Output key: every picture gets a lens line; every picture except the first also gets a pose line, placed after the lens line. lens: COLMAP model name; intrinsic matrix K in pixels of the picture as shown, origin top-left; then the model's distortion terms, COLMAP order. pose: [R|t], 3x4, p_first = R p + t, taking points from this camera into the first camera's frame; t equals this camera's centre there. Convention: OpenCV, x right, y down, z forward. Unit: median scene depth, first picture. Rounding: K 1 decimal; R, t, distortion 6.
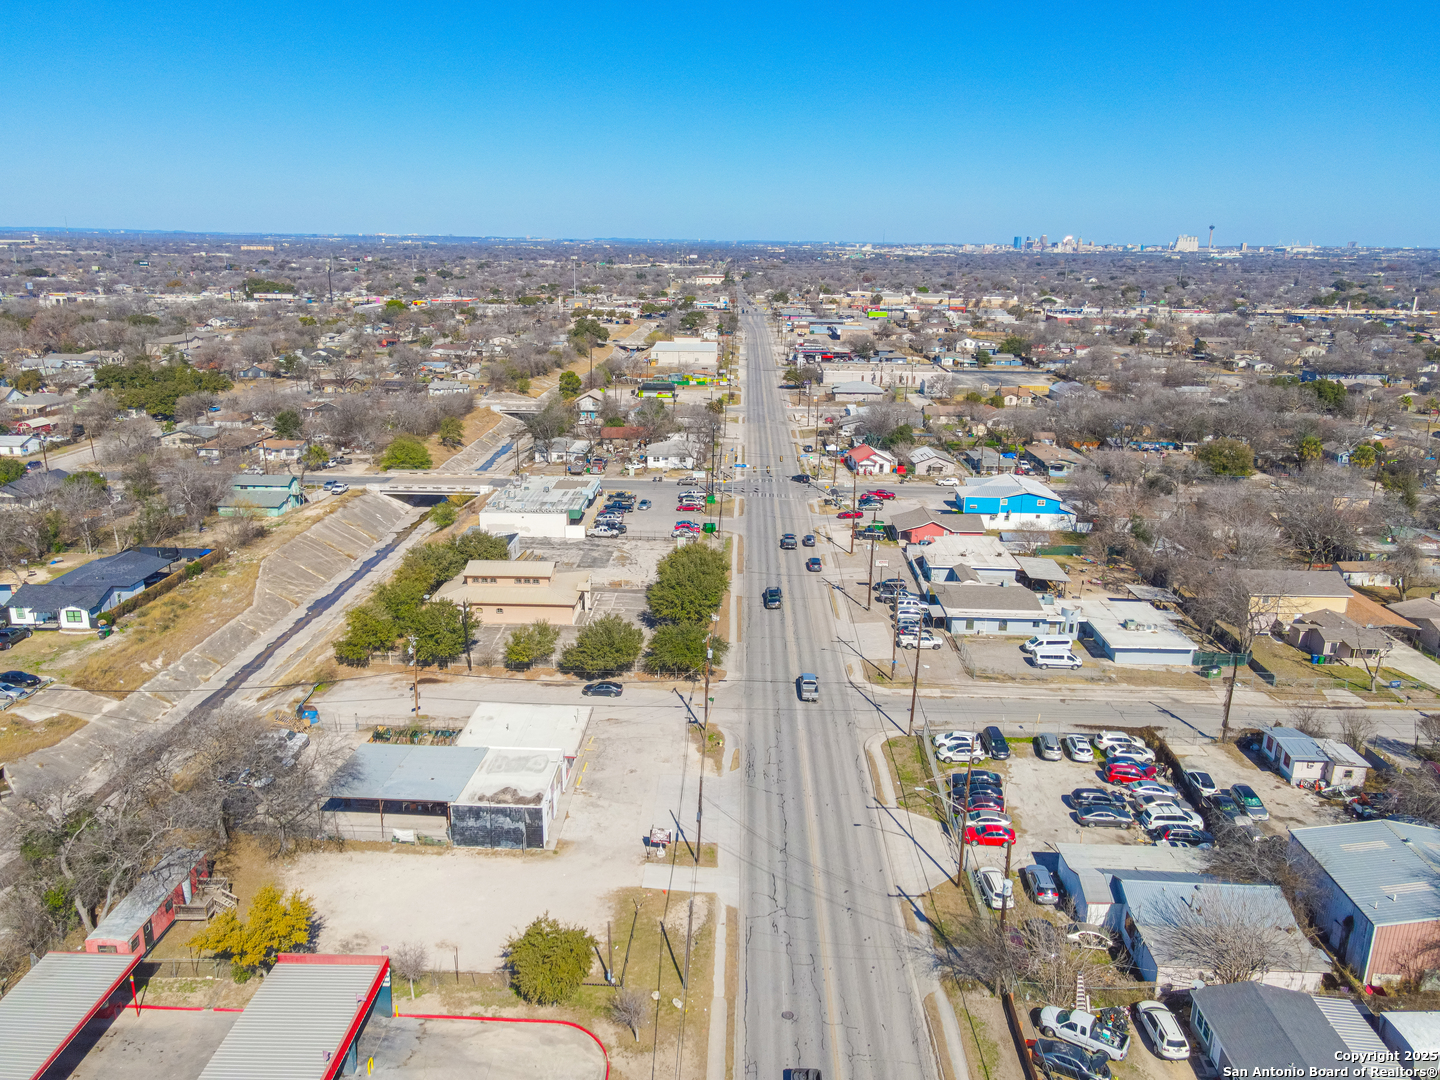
lens RADIAL K [[1050.6, 0, 710.9], [0, 1050.6, 533.1], [0, 0, 1]] dist [0.008366, 0.025519]
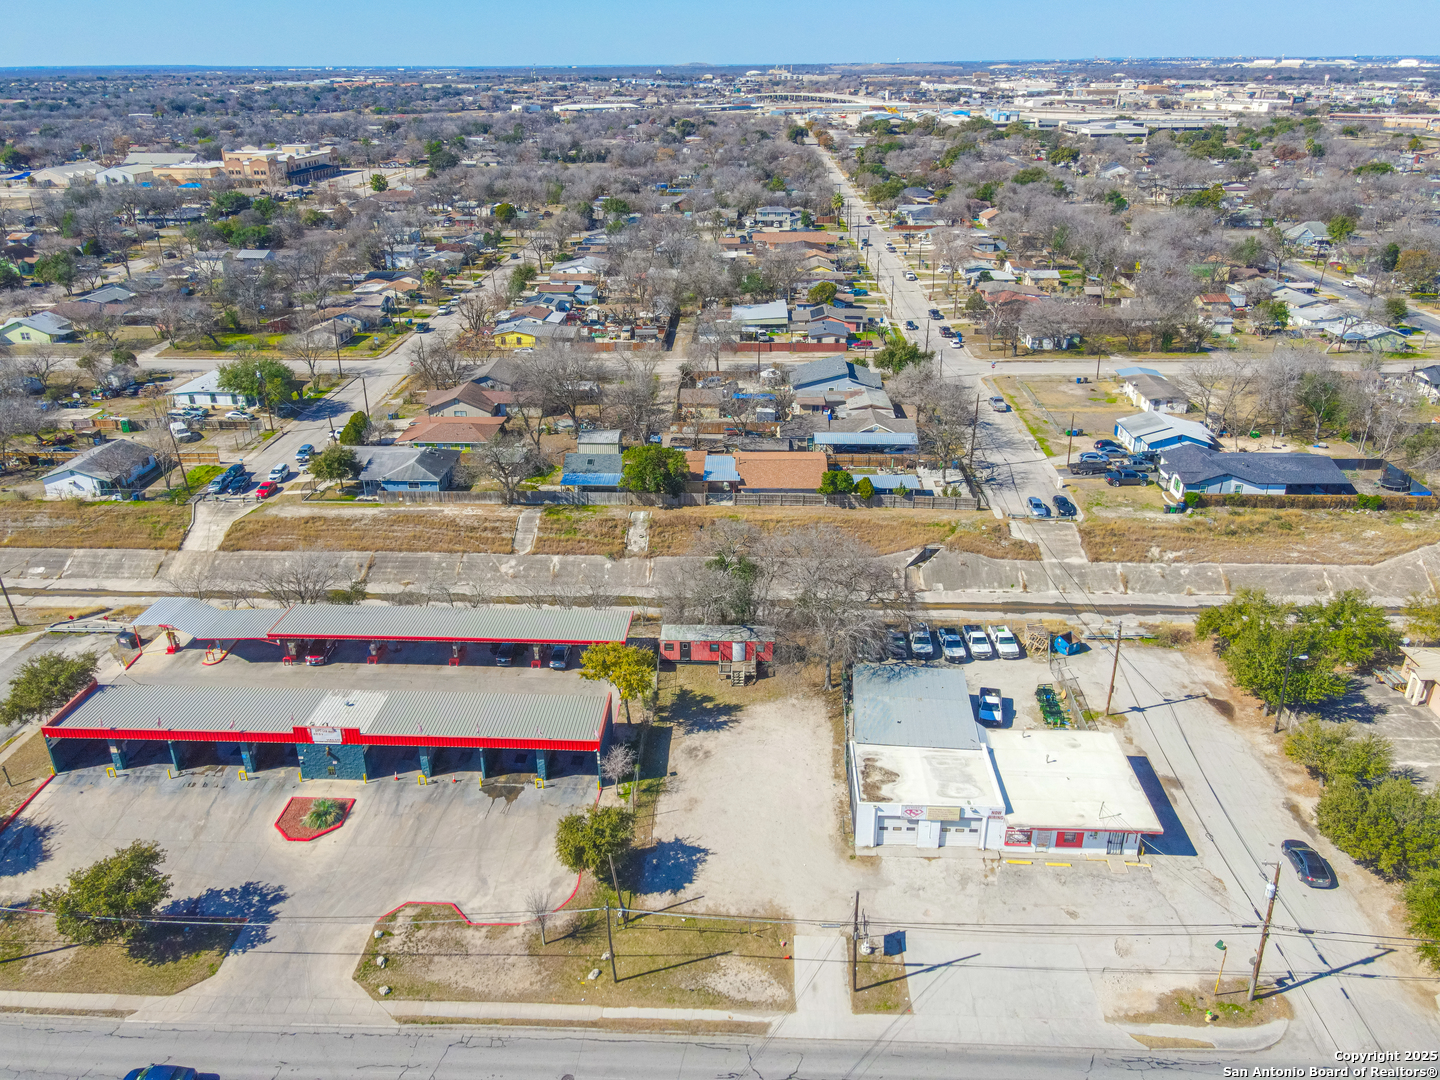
lens RADIAL K [[1056.3, 0, 708.2], [0, 1056.3, 521.4], [0, 0, 1]] dist [0.001356, 0.036184]
pose [[-0.010113, 0.388146, -0.921543, 0.353346], [-0.261522, 0.888486, 0.377093, -0.154815], [0.965145, 0.244817, 0.092524, 0.472938]]
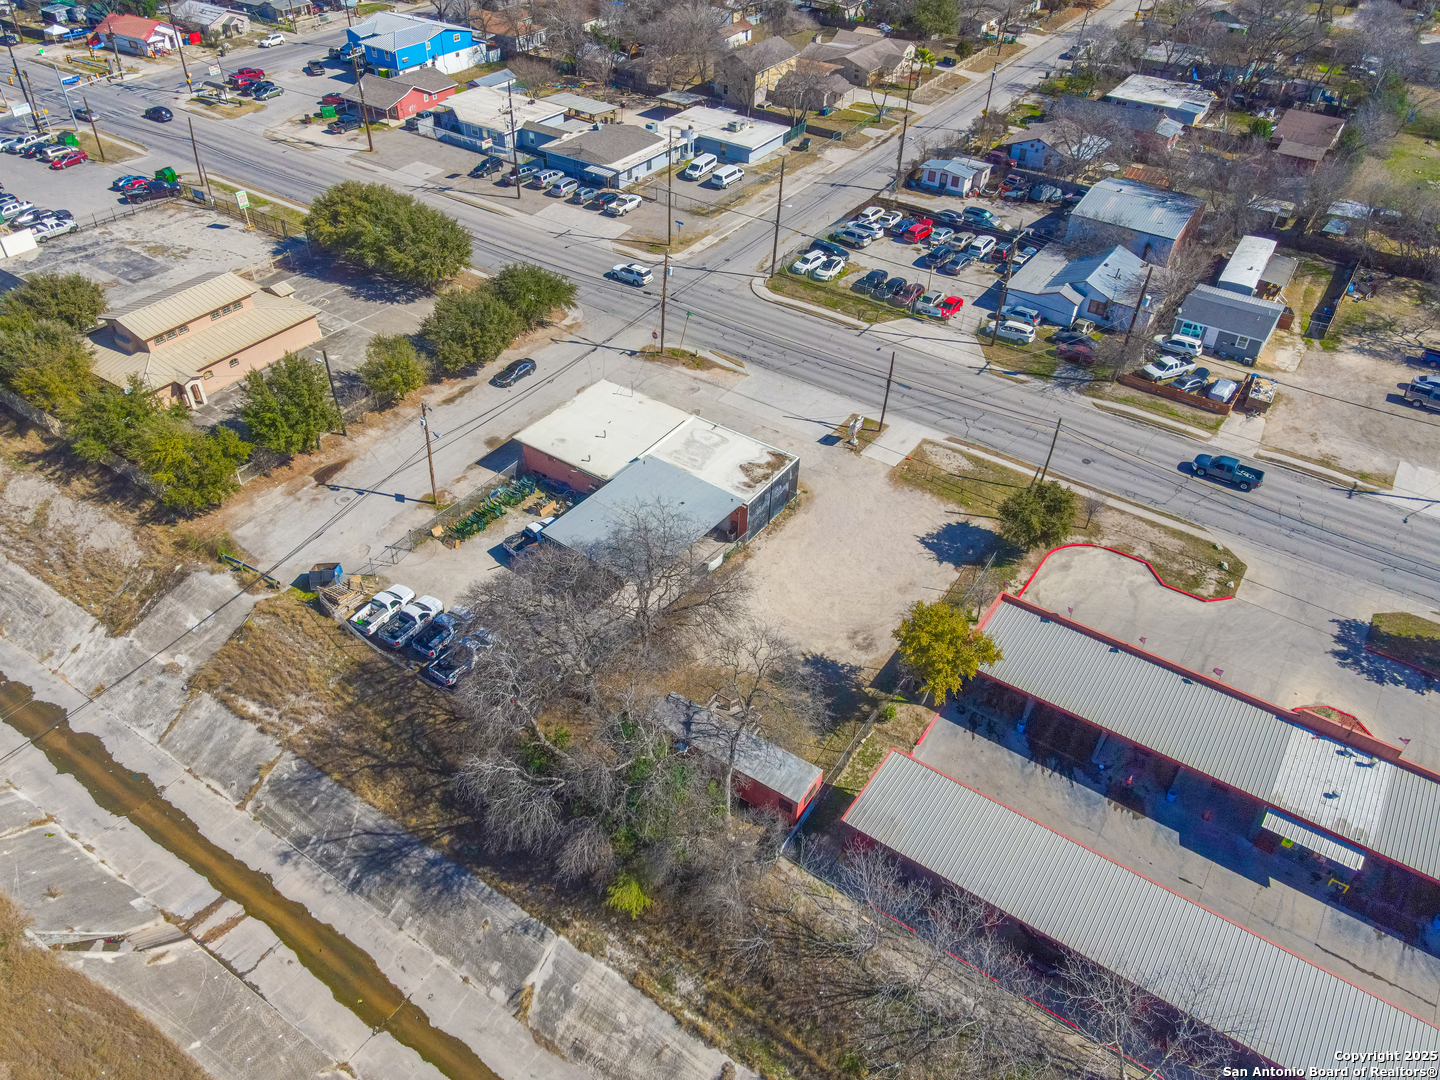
lens RADIAL K [[1050.6, 0, 708.7], [0, 1050.6, 537.2], [0, 0, 1]] dist [-0.000309, 0.045249]
pose [[0.531493, -0.539064, 0.653396, -0.559717], [0.215200, 0.831988, 0.511355, -0.122362], [-0.819271, -0.131171, 0.558202, 0.329841]]
